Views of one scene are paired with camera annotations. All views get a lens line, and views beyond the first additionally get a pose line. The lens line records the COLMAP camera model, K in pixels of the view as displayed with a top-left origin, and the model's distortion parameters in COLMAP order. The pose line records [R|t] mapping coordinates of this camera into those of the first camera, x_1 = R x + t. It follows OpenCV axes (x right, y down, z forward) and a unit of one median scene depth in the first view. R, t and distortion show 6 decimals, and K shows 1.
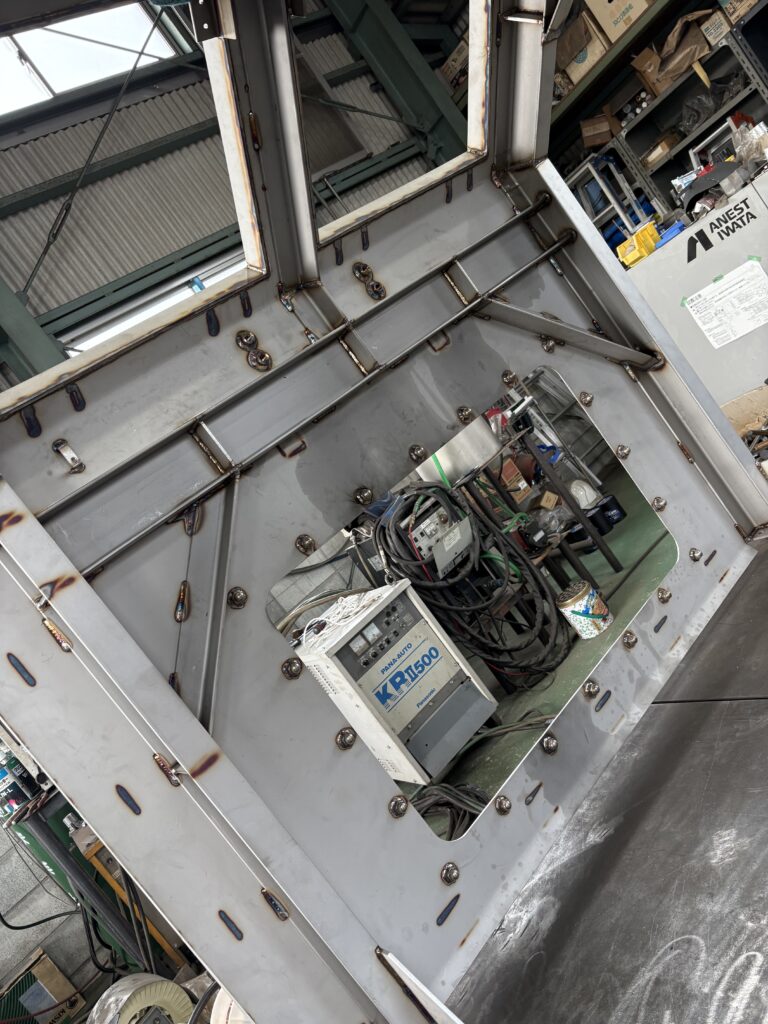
lens RADIAL K [[770.3, 0, 380.2], [0, 770.3, 515.8], [0, 0, 1]] dist [0.013667, -0.015569]
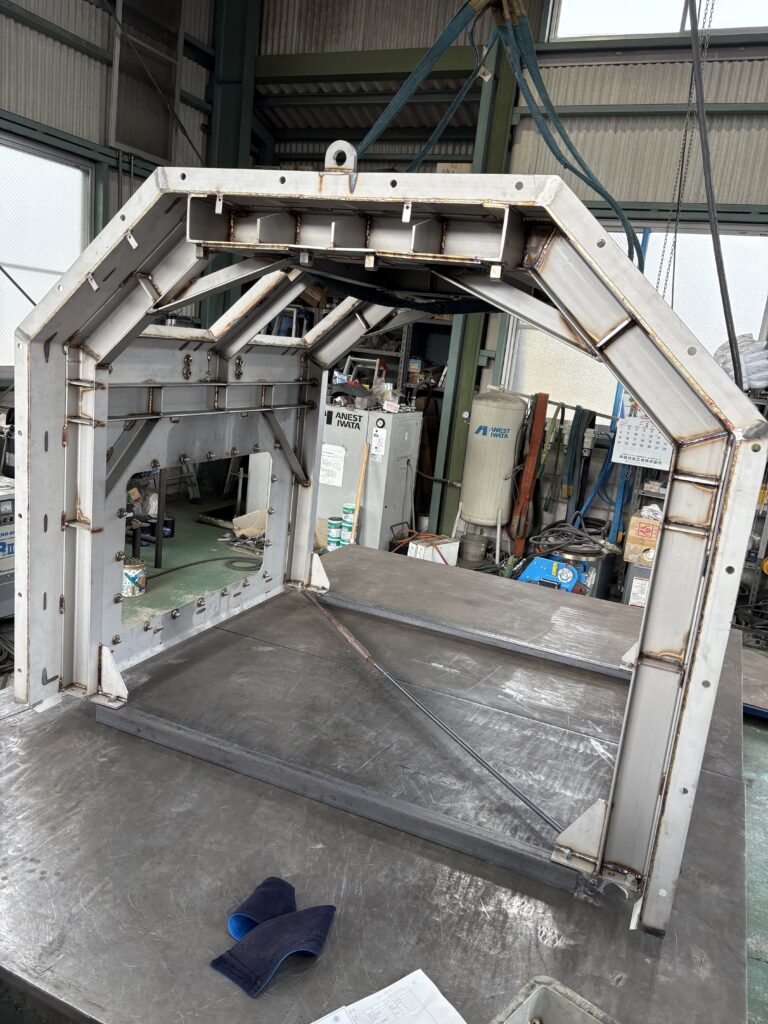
lens RADIAL K [[770.3, 0, 387.4], [0, 770.3, 509.1], [0, 0, 1]] dist [0.013667, -0.015569]
pose [[0.613168, 0.560948, 0.556204, -0.275895], [-0.528073, 0.814722, -0.239515, 0.104455], [-0.587507, -0.146854, 0.795783, -0.336403]]
